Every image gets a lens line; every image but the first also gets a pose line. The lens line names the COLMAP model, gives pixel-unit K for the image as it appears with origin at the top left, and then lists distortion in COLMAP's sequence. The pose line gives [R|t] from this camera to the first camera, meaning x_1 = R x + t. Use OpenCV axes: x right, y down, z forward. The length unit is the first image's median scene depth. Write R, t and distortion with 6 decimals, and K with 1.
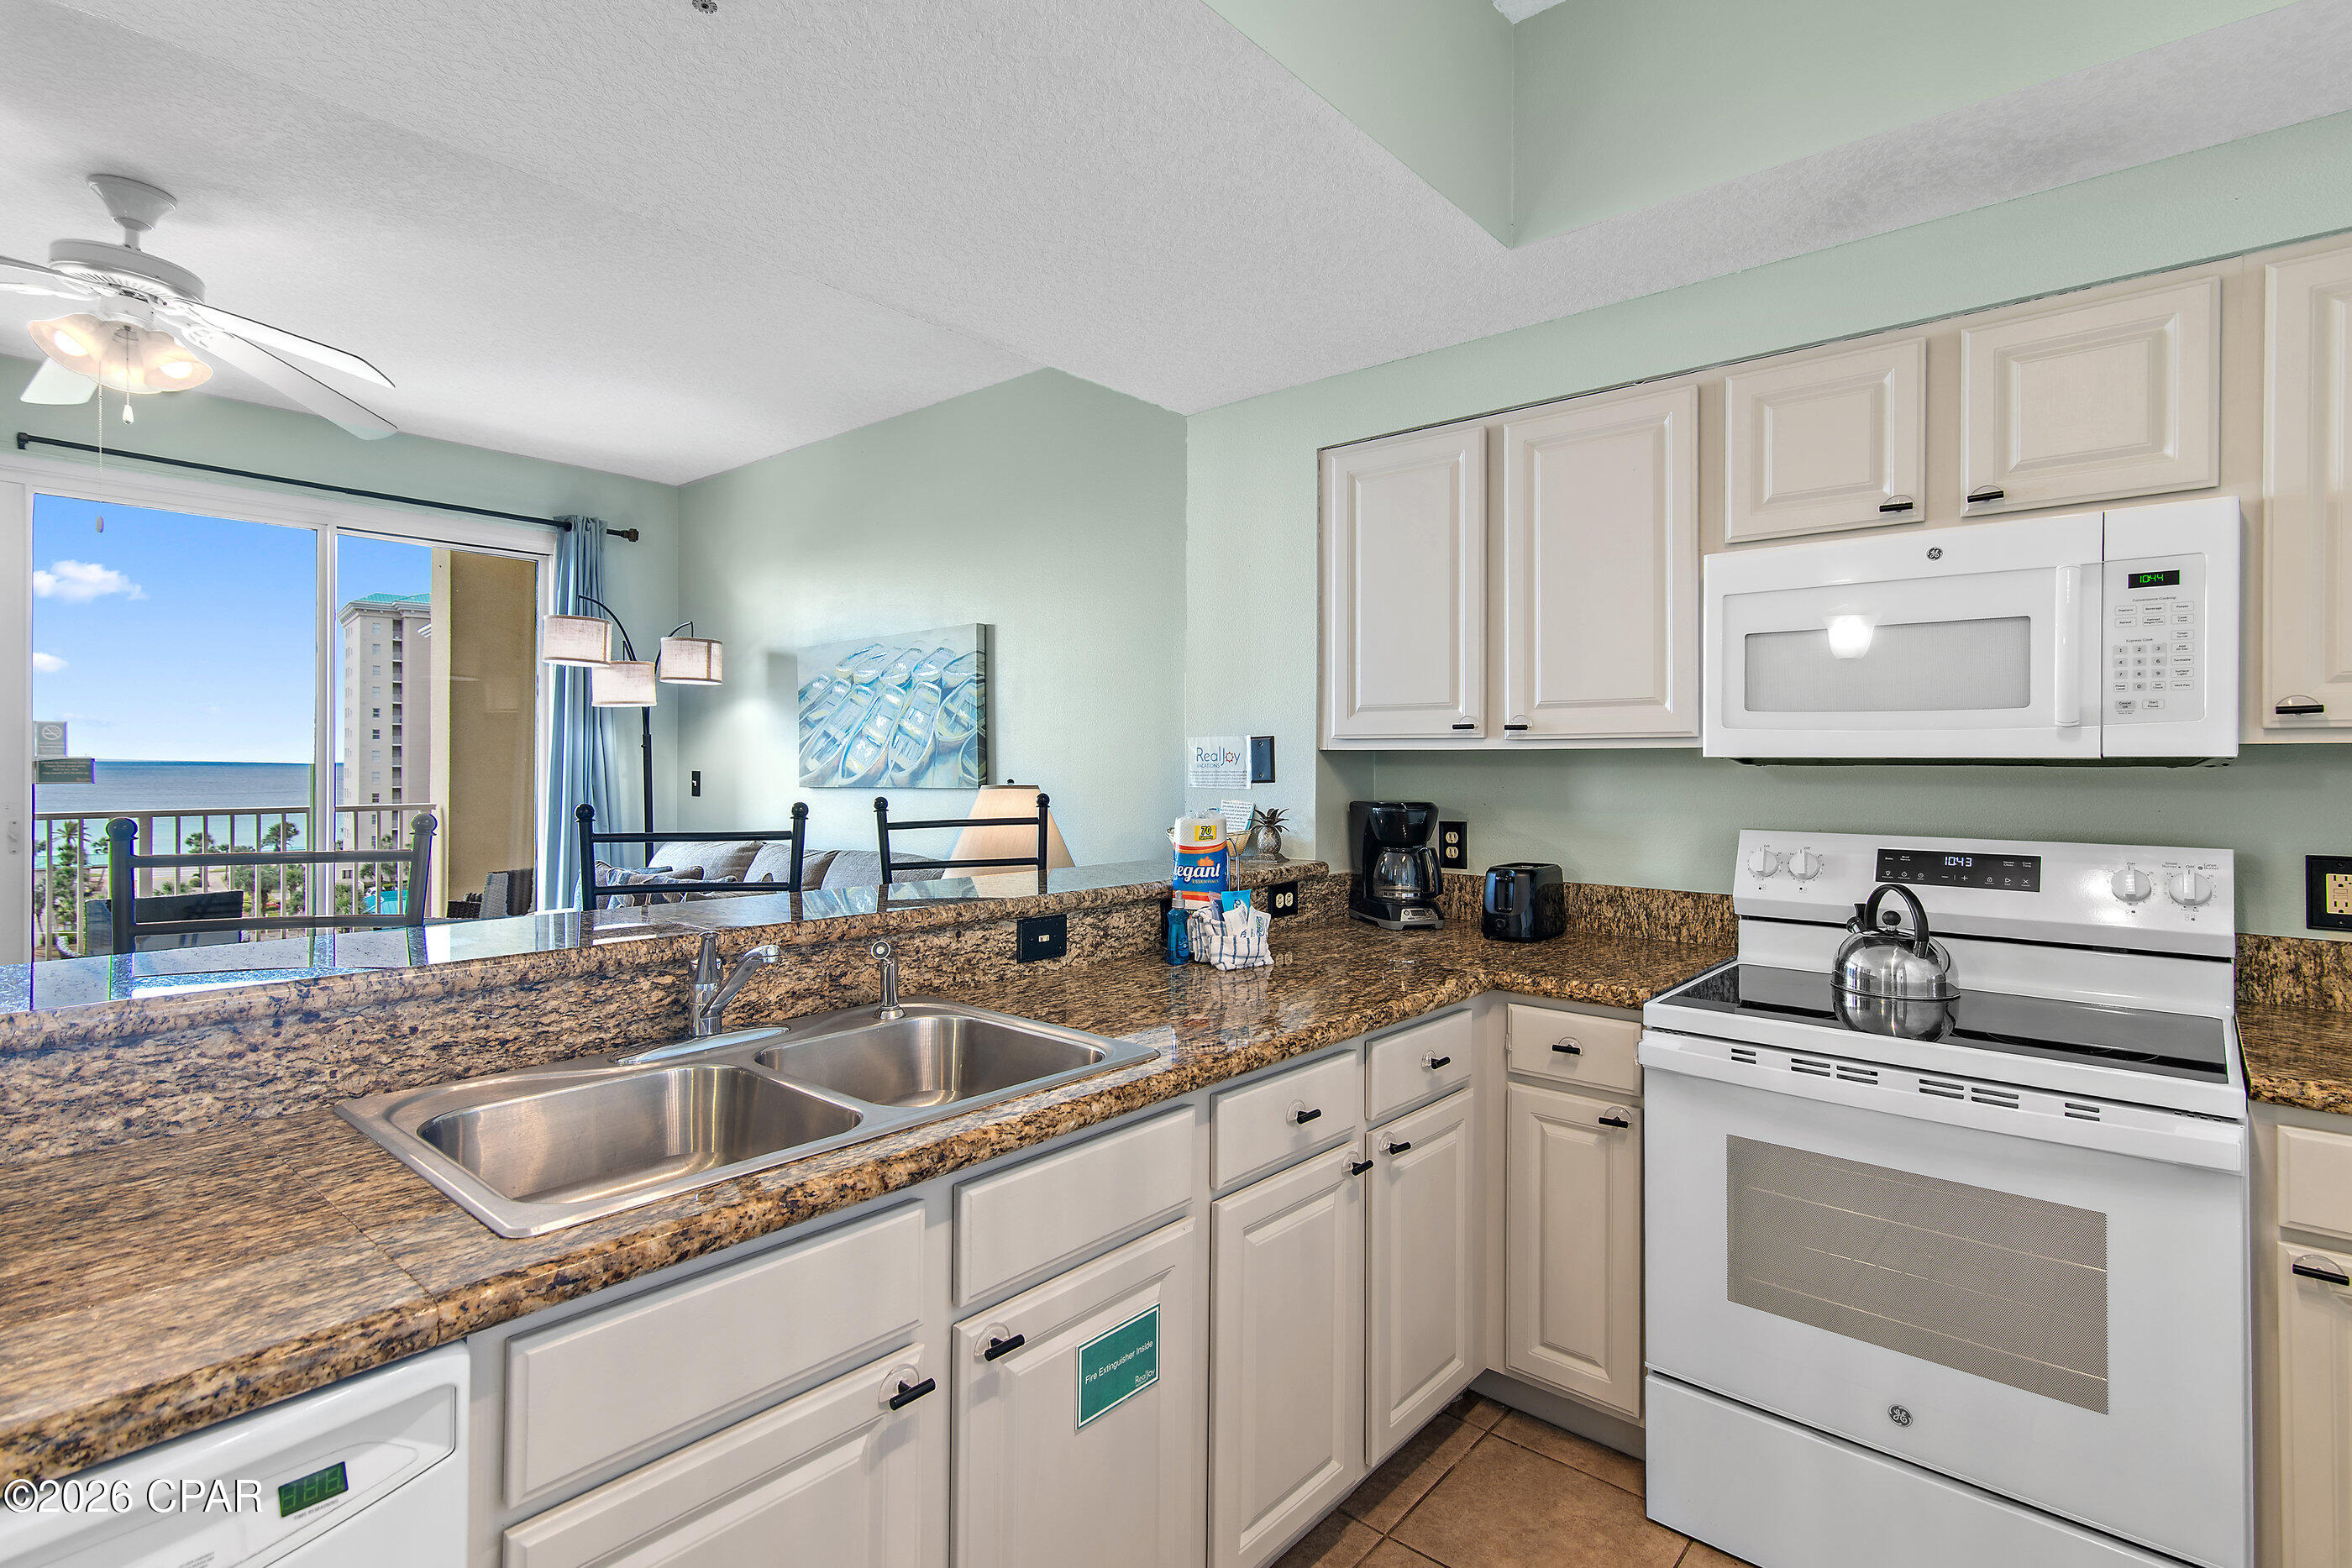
lens RADIAL K [[1174.5, 0, 1158.0], [0, 1174.5, 763.0], [0, 0, 1]] dist [0.018895, -0.001656]
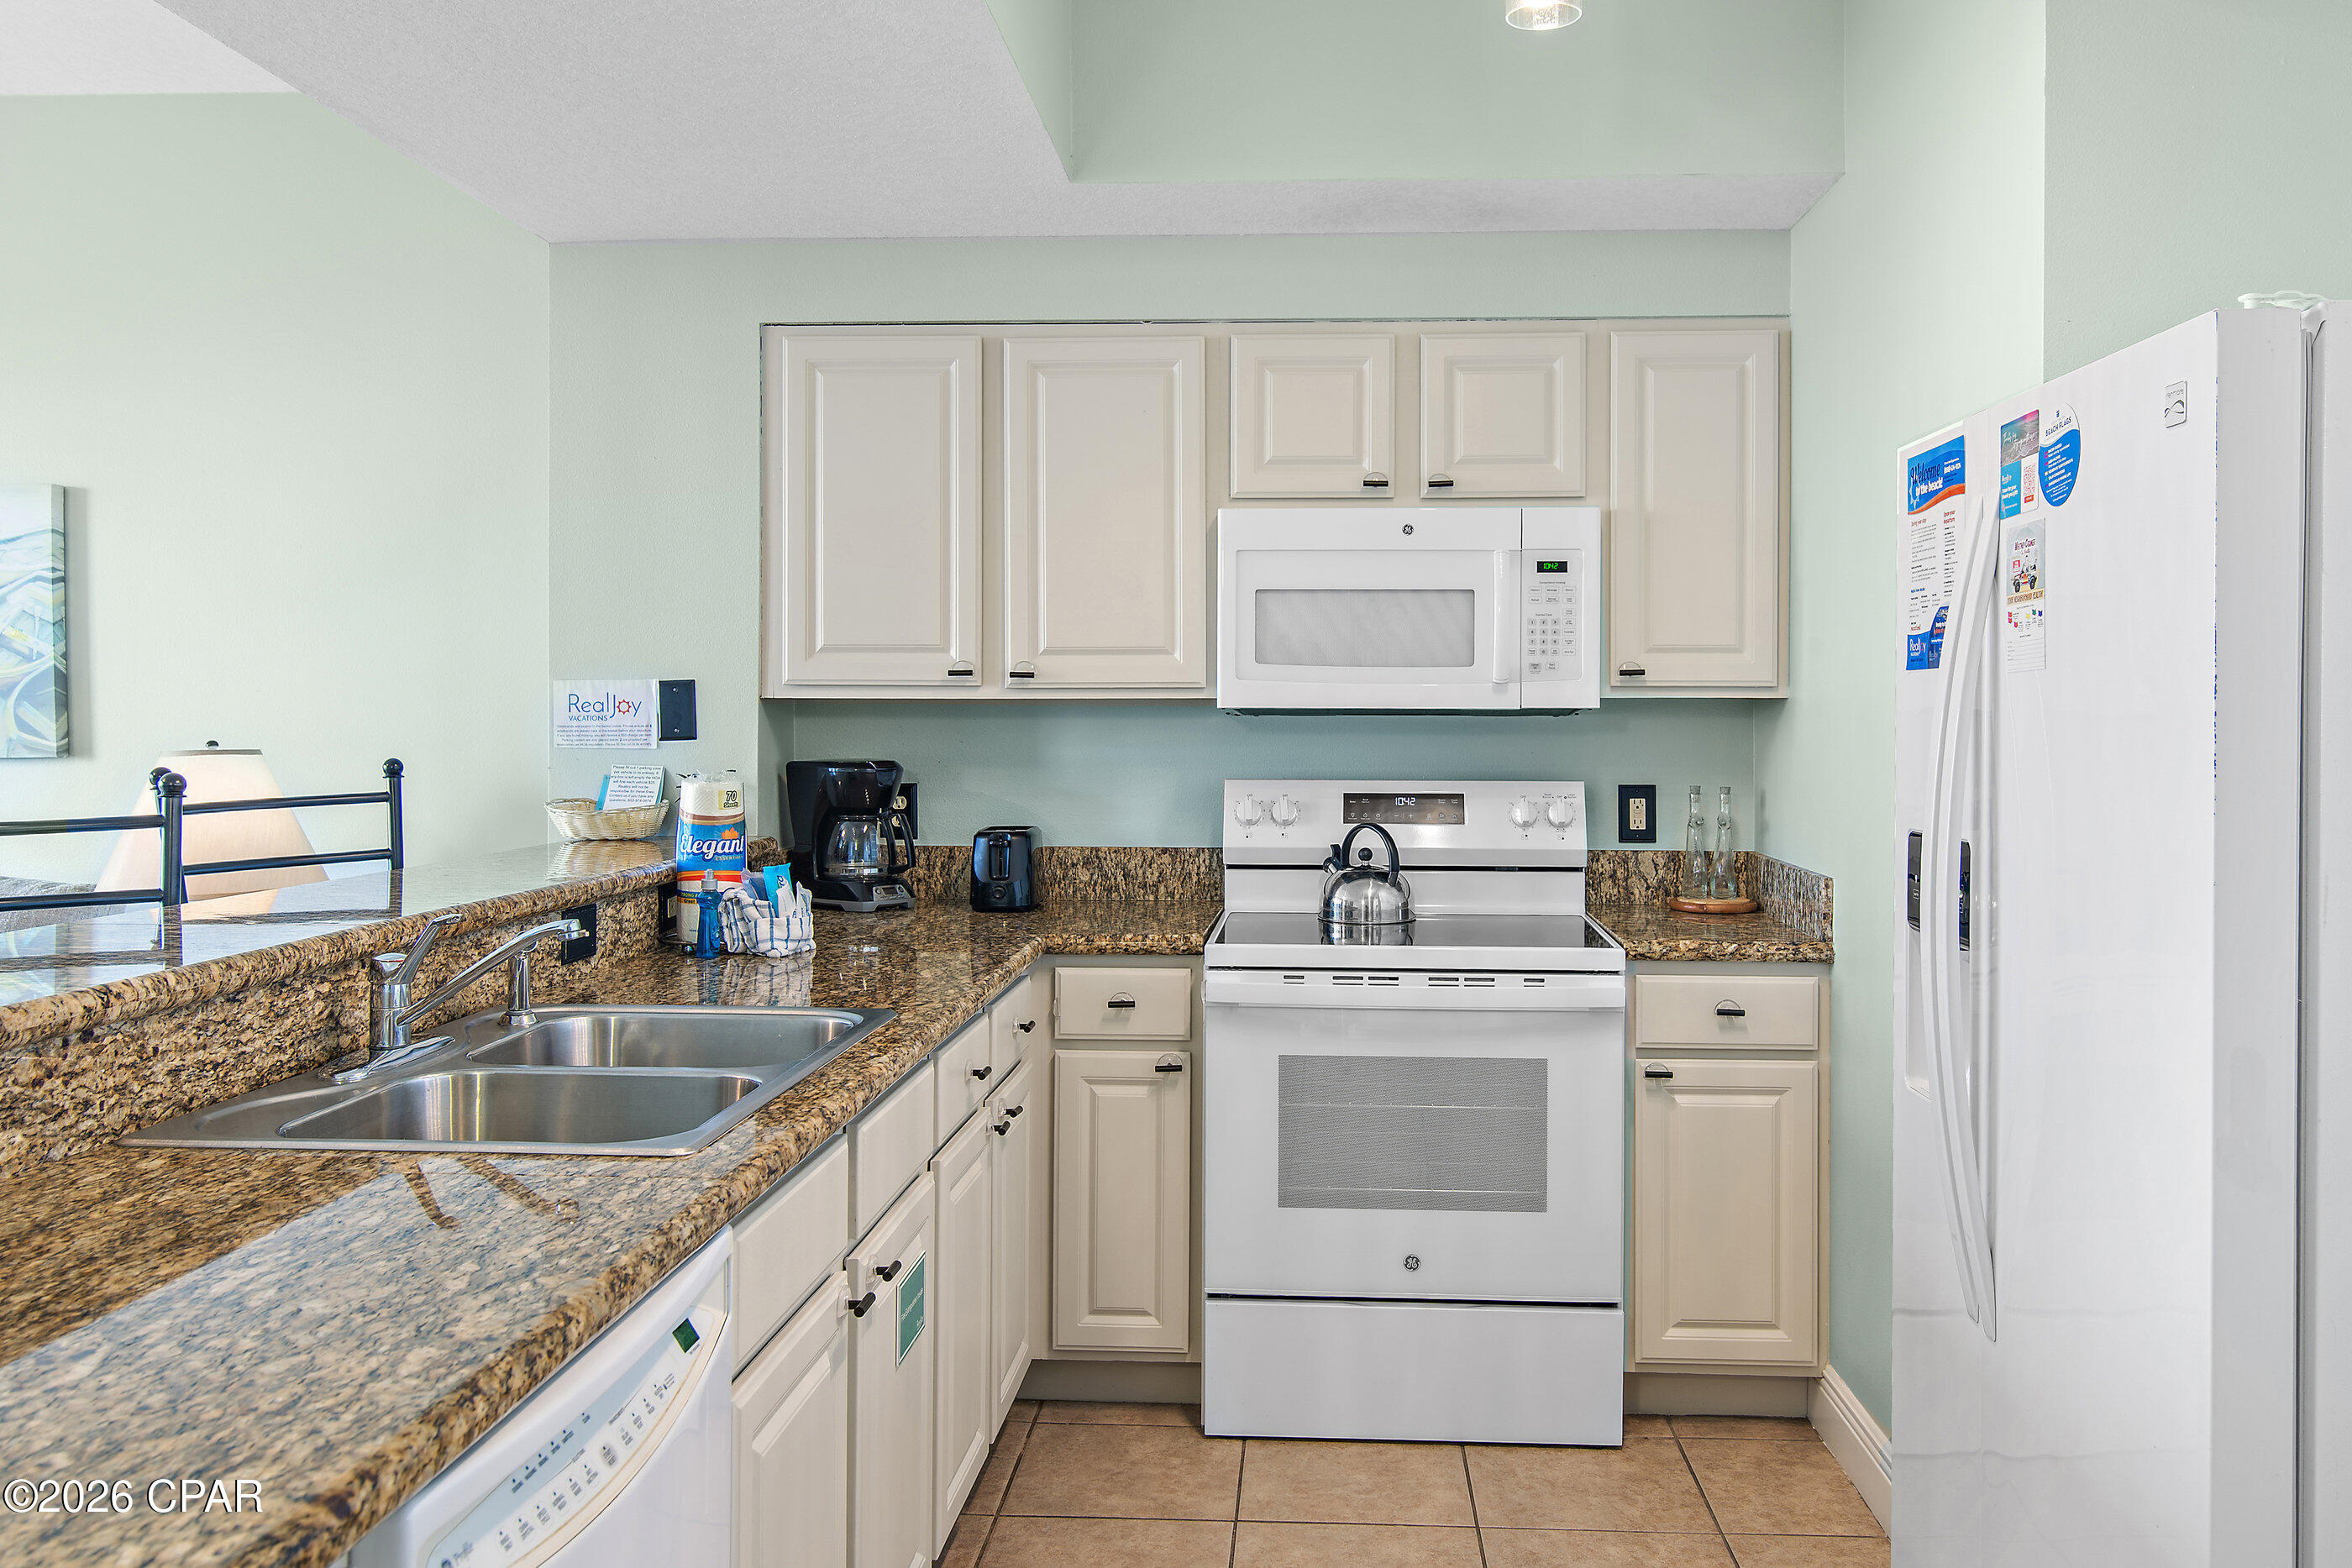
lens RADIAL K [[1877.2, 0, 1326.9], [0, 1877.2, 726.6], [0, 0, 1]] dist [0.010743, -0.009772]
pose [[0.764509, -0.007097, 0.644574, -0.539804], [0.001727, 0.999958, 0.008961, -0.003400], [-0.644611, -0.005738, 0.764490, -0.314758]]
